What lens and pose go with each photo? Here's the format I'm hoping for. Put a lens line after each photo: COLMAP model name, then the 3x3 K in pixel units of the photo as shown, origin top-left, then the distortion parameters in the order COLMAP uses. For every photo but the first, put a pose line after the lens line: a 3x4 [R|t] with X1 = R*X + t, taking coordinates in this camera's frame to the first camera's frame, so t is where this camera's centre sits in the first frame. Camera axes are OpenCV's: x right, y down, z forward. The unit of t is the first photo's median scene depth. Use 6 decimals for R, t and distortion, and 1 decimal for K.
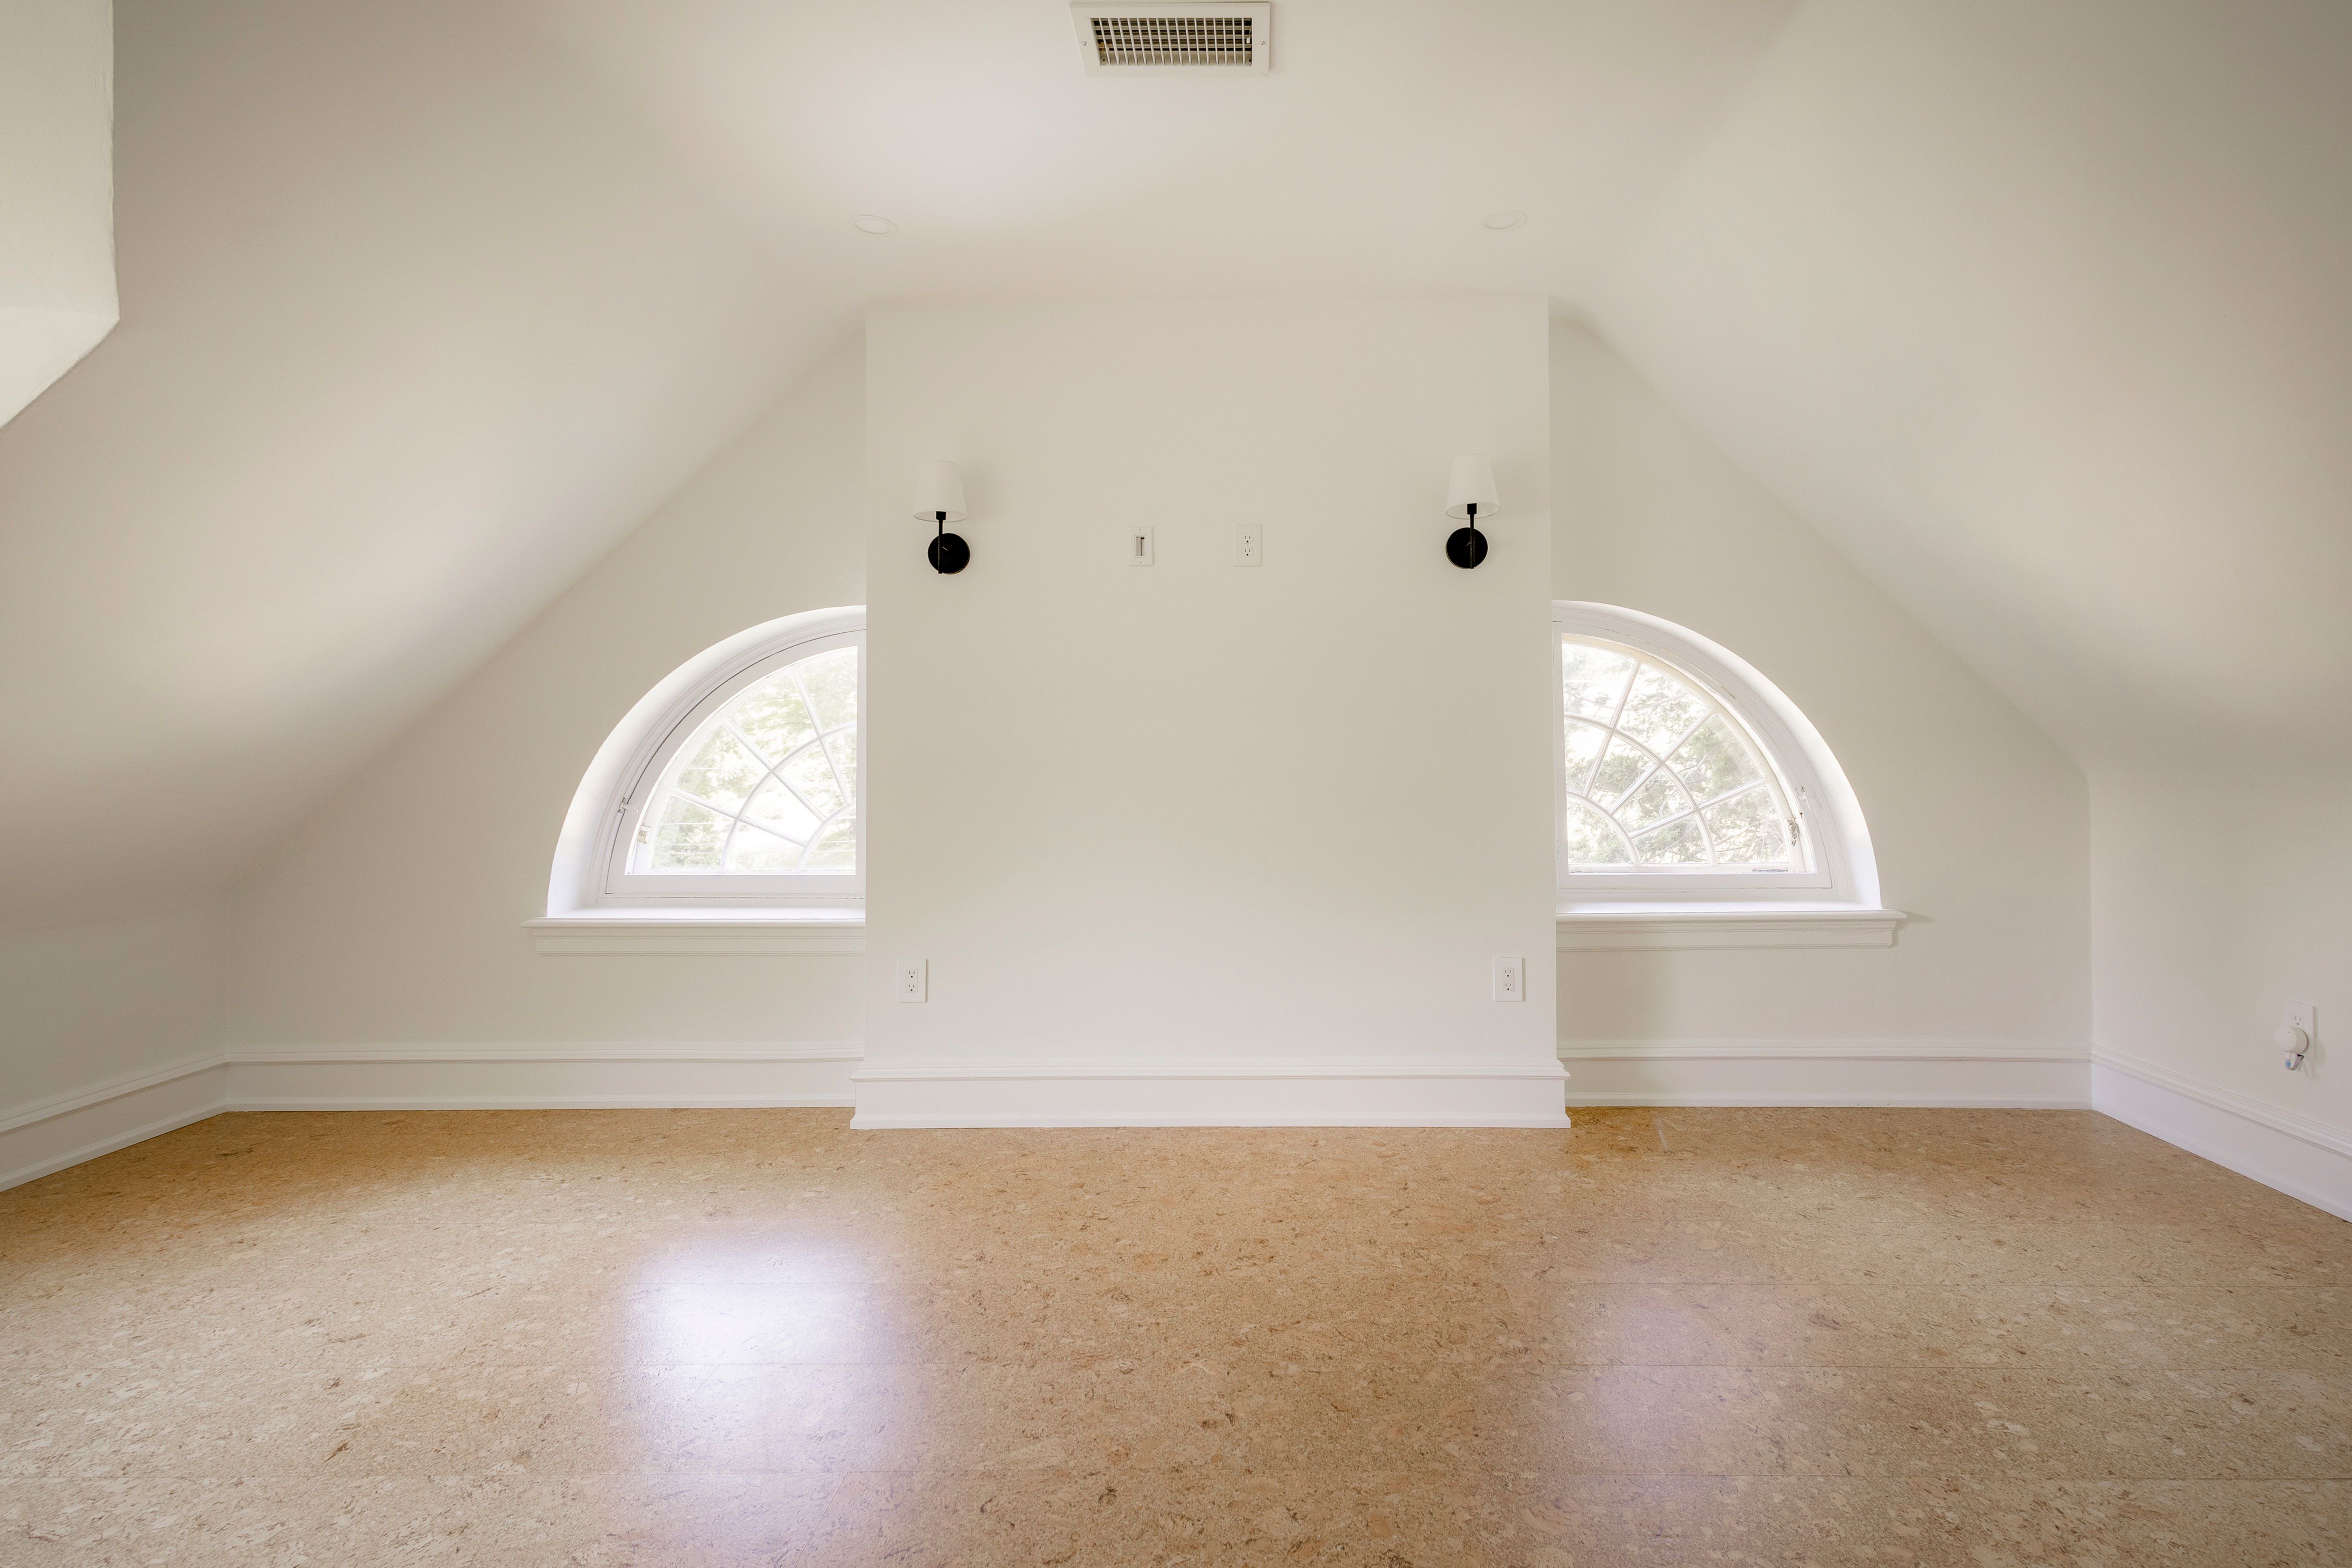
lens RADIAL K [[1079.2, 0, 1162.6], [0, 1079.2, 779.9], [0, 0, 1]] dist [0.002834, 0.000494]
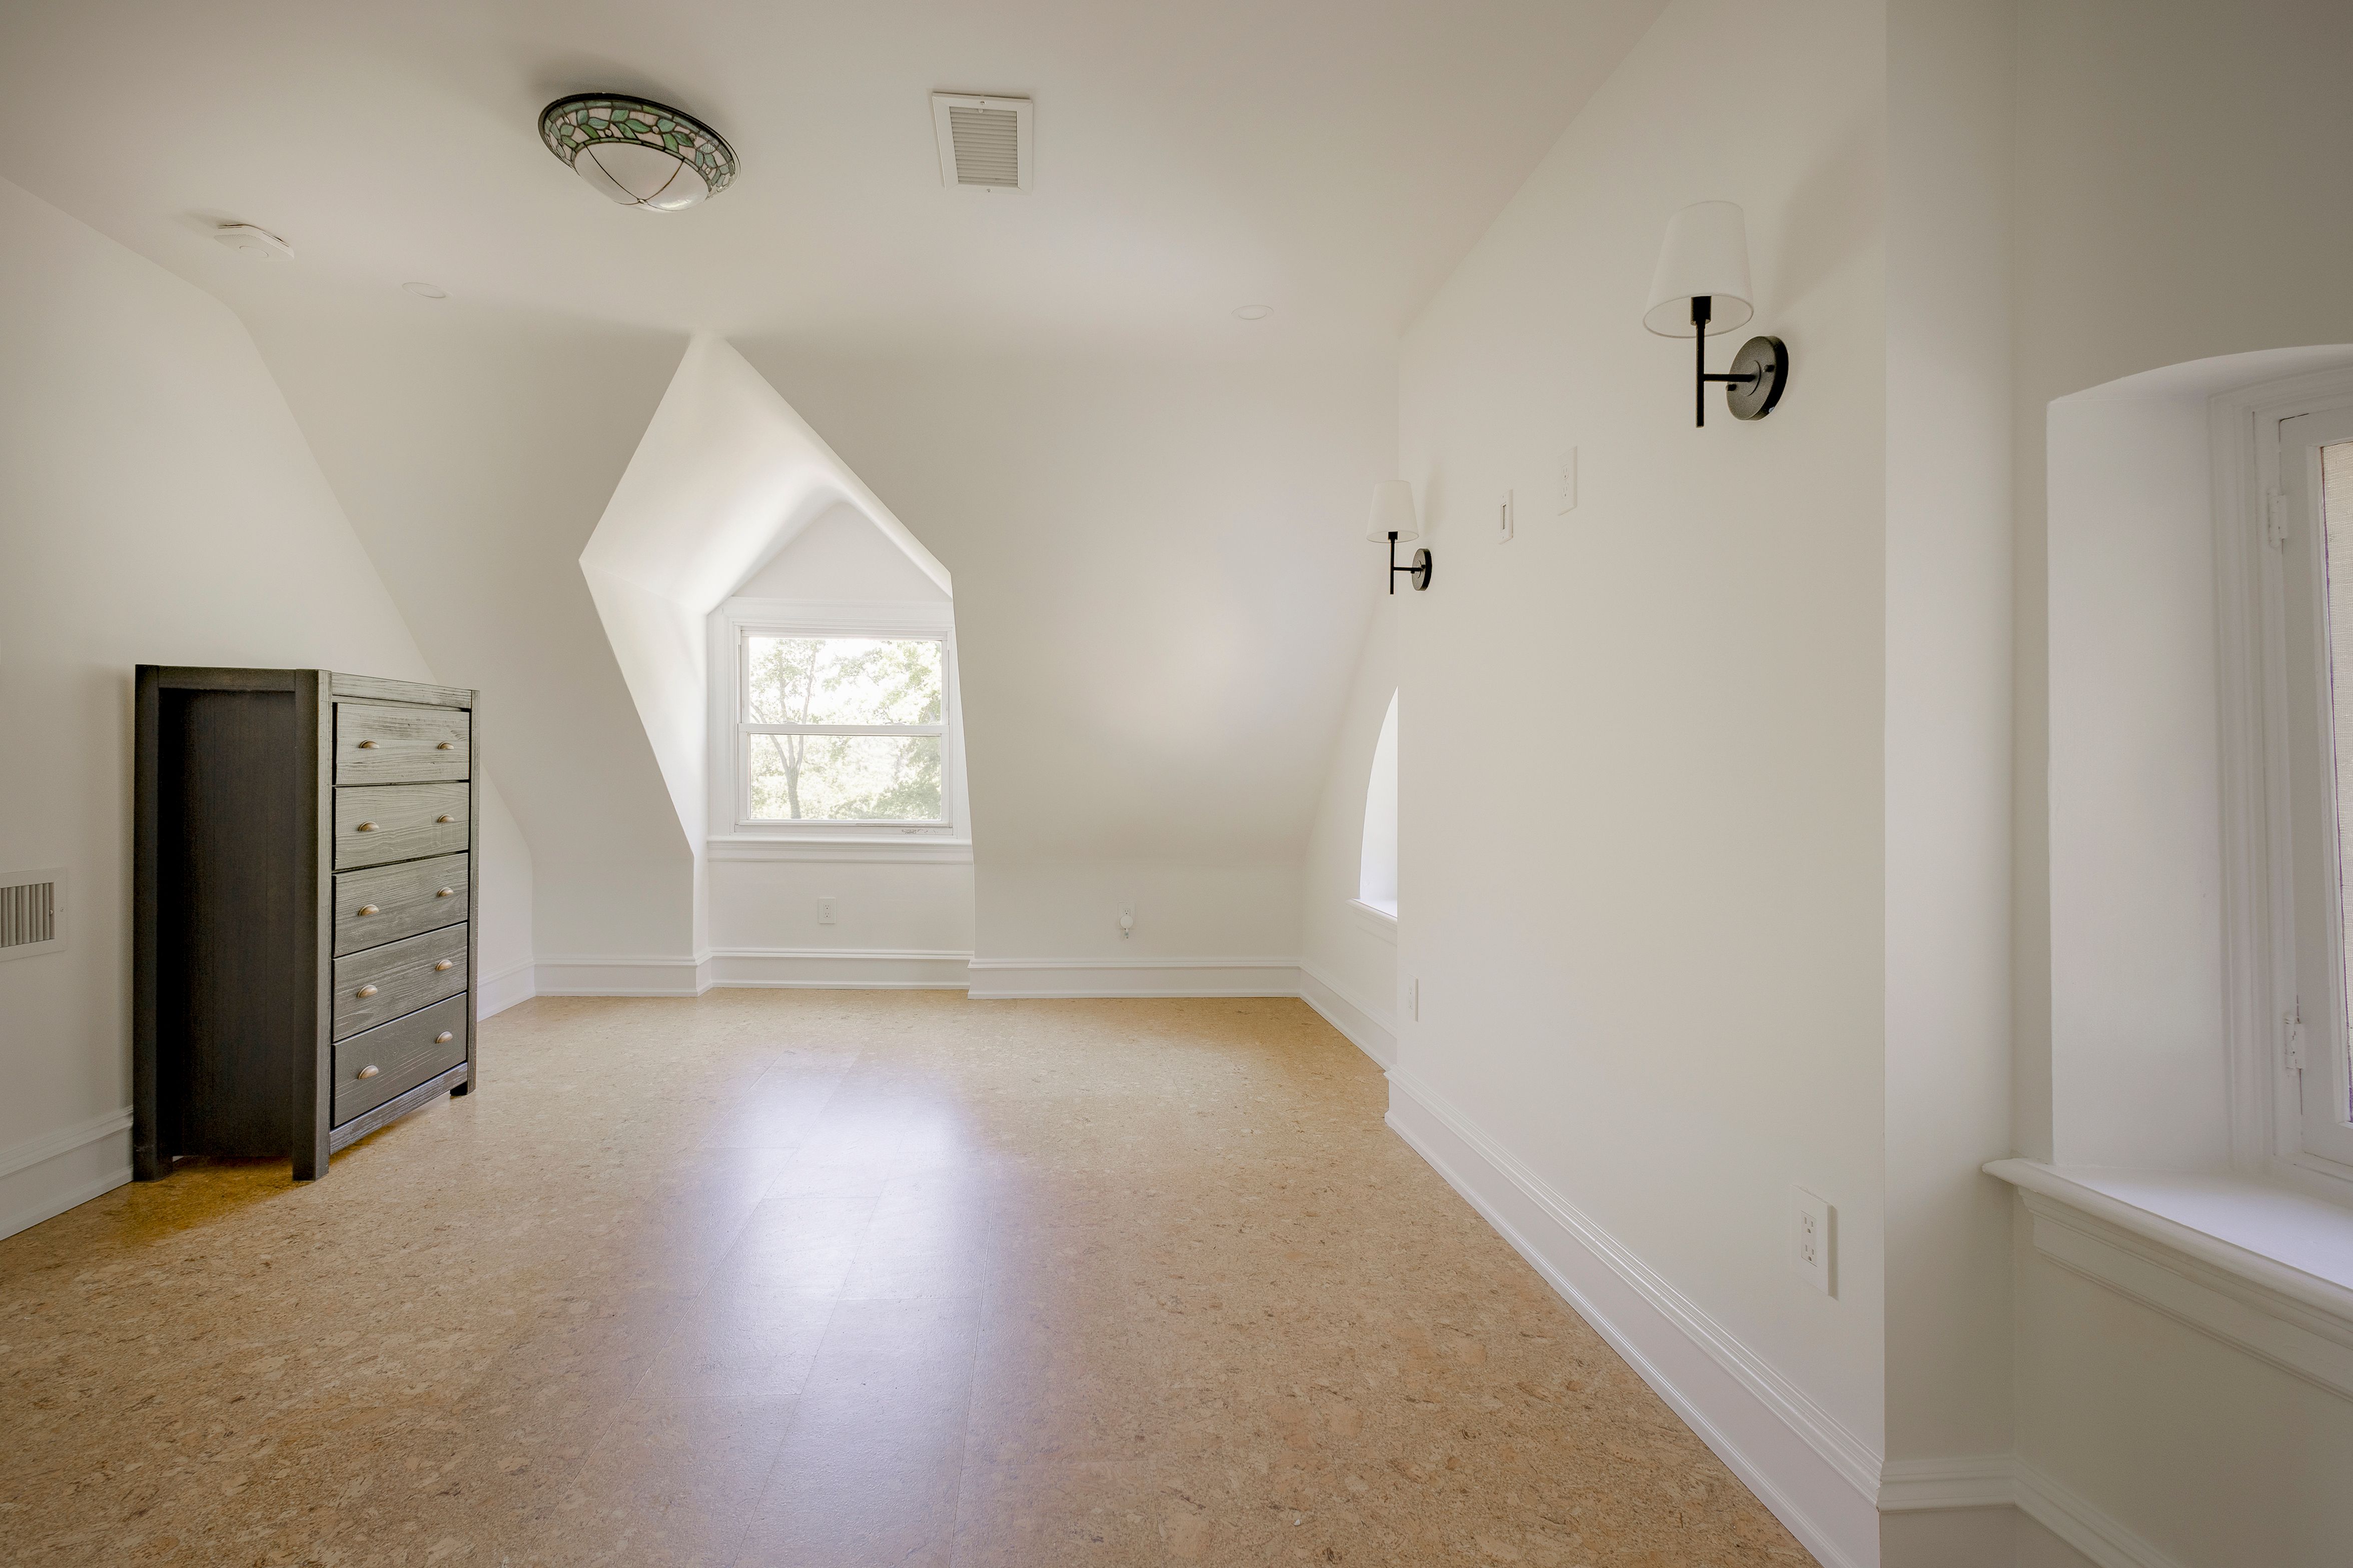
lens RADIAL K [[1079.6, 0, 1163.0], [0, 1079.6, 779.9], [0, 0, 1]] dist [0.002834, 0.000494]
pose [[0.133006, 0.005571, -0.991100, 0.922412], [-0.027664, 0.999615, 0.001906, -0.018001], [0.990729, 0.027164, 0.133109, 0.765298]]
